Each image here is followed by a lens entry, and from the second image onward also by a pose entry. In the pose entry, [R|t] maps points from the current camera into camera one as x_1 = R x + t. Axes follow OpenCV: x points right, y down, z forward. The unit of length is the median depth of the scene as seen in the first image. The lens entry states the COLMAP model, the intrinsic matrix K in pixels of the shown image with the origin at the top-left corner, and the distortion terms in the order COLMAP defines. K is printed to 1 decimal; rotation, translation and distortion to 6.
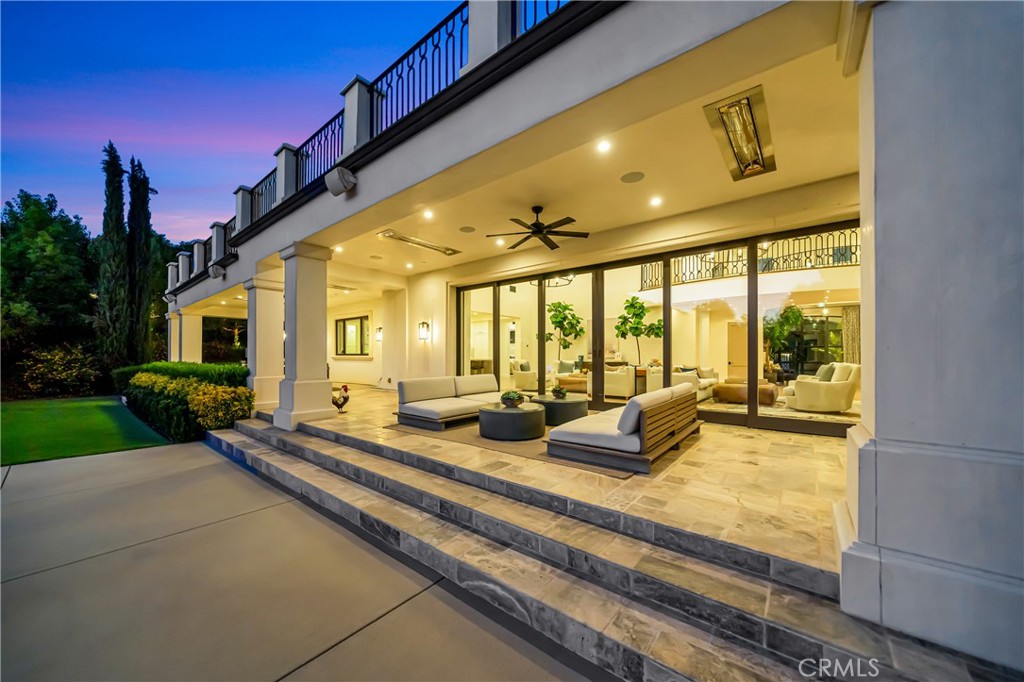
lens RADIAL K [[363.7, 0, 514.2], [0, 363.7, 354.9], [0, 0, 1]] dist [-0.000314, -0.000037]
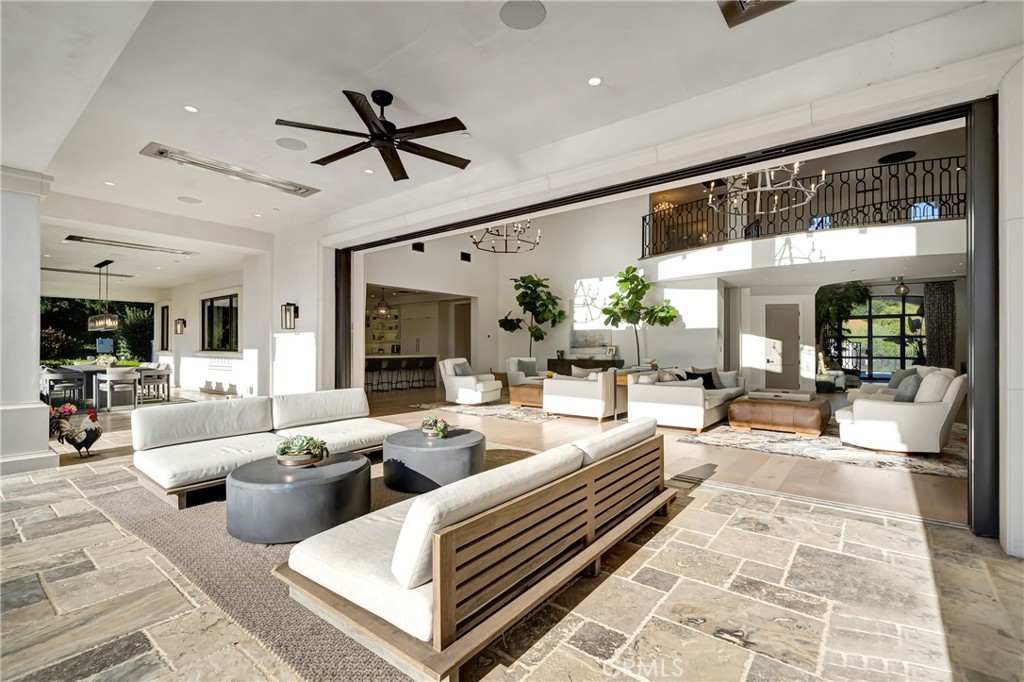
lens RADIAL K [[455.7, 0, 512.0], [0, 455.7, 341.0], [0, 0, 1]] dist [0.002707, 0.000177]
pose [[0.999992, 0.000857, 0.003820, 0.087242], [-0.000829, 0.999973, -0.007350, -0.009583], [-0.003826, 0.007347, 0.999966, 0.105896]]
